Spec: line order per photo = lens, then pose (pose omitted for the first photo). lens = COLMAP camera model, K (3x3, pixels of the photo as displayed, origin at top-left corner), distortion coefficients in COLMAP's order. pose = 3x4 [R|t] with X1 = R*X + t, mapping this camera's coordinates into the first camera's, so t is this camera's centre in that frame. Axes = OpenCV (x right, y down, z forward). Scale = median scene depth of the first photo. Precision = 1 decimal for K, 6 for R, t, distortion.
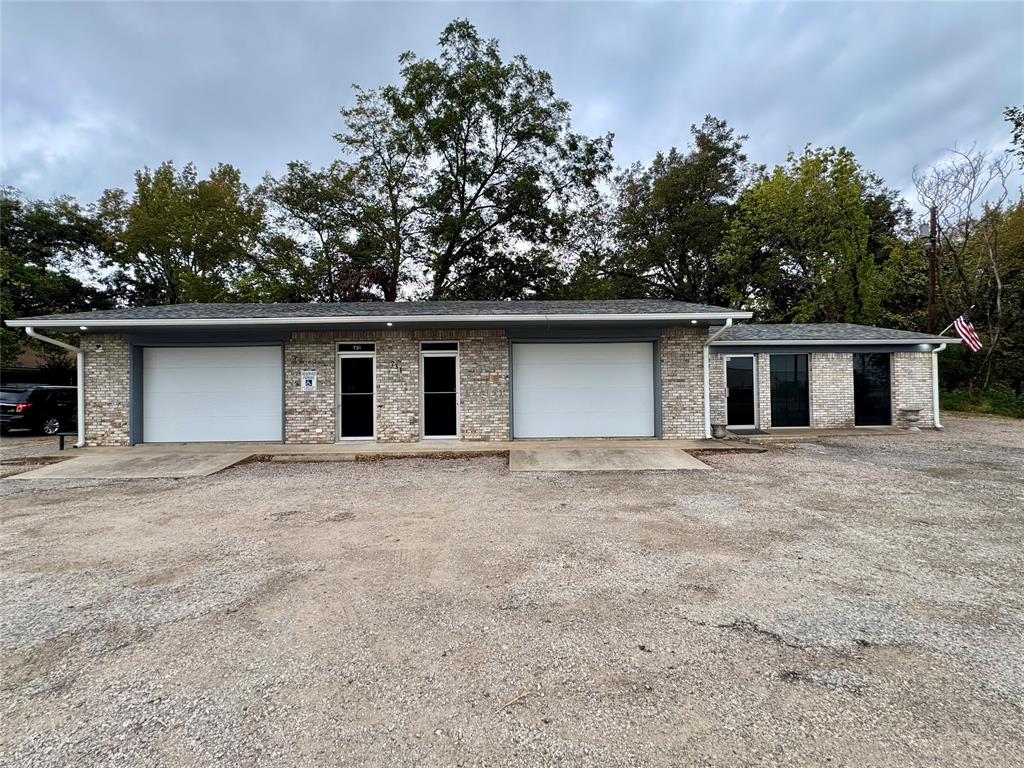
lens RADIAL K [[443.4, 0, 510.9], [0, 443.4, 381.3], [0, 0, 1]] dist [-0.000711, -0.000049]
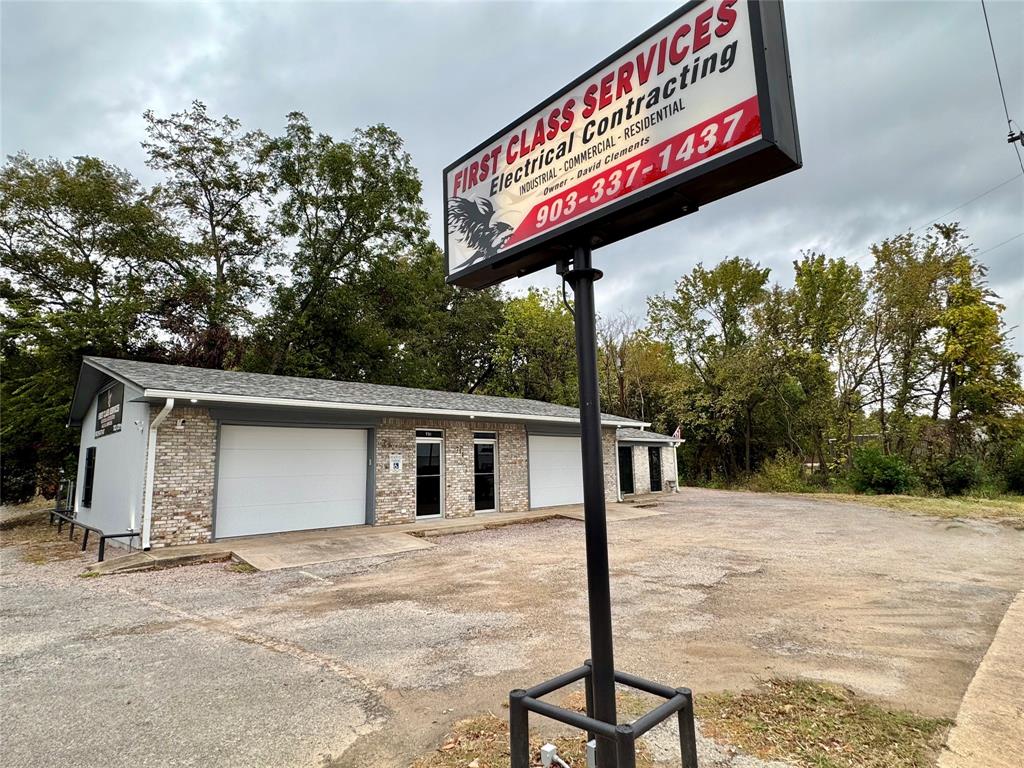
lens RADIAL K [[547.3, 0, 513.7], [0, 547.3, 380.0], [0, 0, 1]] dist [-0.006096, 0.000043]
pose [[0.726517, 0.103716, 0.679276, -1.133815], [0.000258, 0.988502, -0.151206, -0.001674], [-0.687149, 0.110029, 0.718137, -0.159806]]
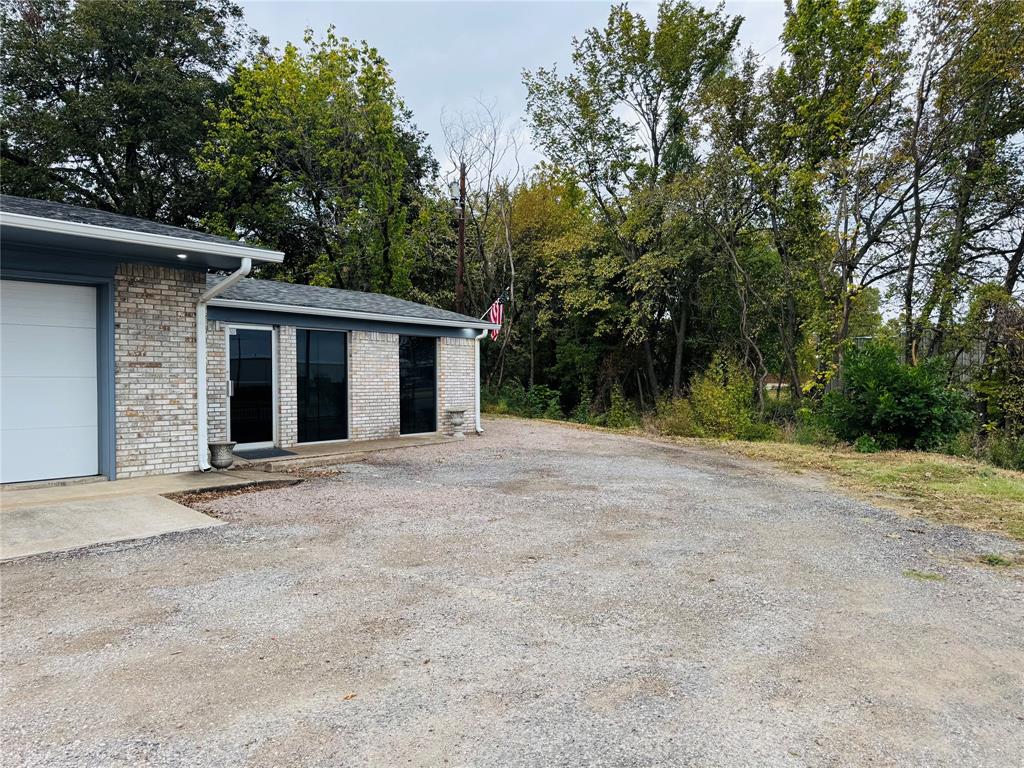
lens RADIAL K [[720.5, 0, 514.1], [0, 720.5, 396.4], [0, 0, 1]] dist [0.044076, -0.049135]
pose [[0.649840, -0.006048, 0.760047, 0.002203], [-0.016012, 0.999637, 0.021645, 0.010091], [-0.759902, -0.026236, 0.649508, 0.106162]]
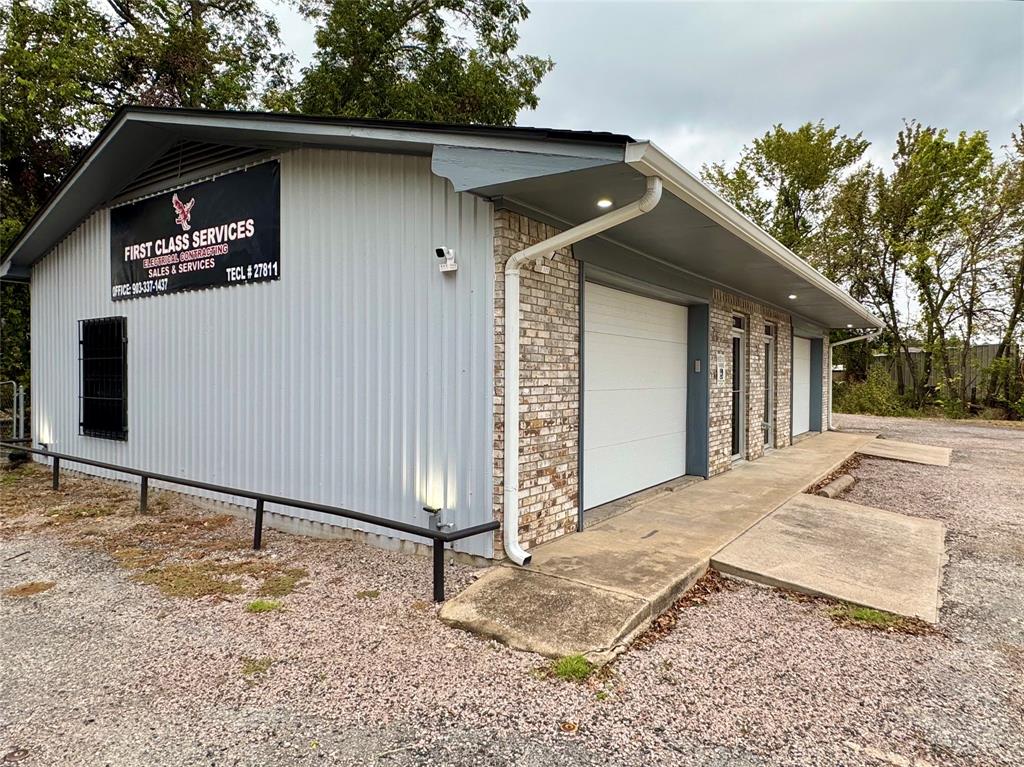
lens RADIAL K [[626.9, 0, 511.3], [0, 626.9, 381.9], [0, 0, 1]] dist [-0.005356, -0.000484]
pose [[0.586222, 0.007225, 0.810118, -1.285584], [-0.033635, 0.999315, 0.015427, 0.010772], [-0.809452, -0.036292, 0.586064, 0.707758]]
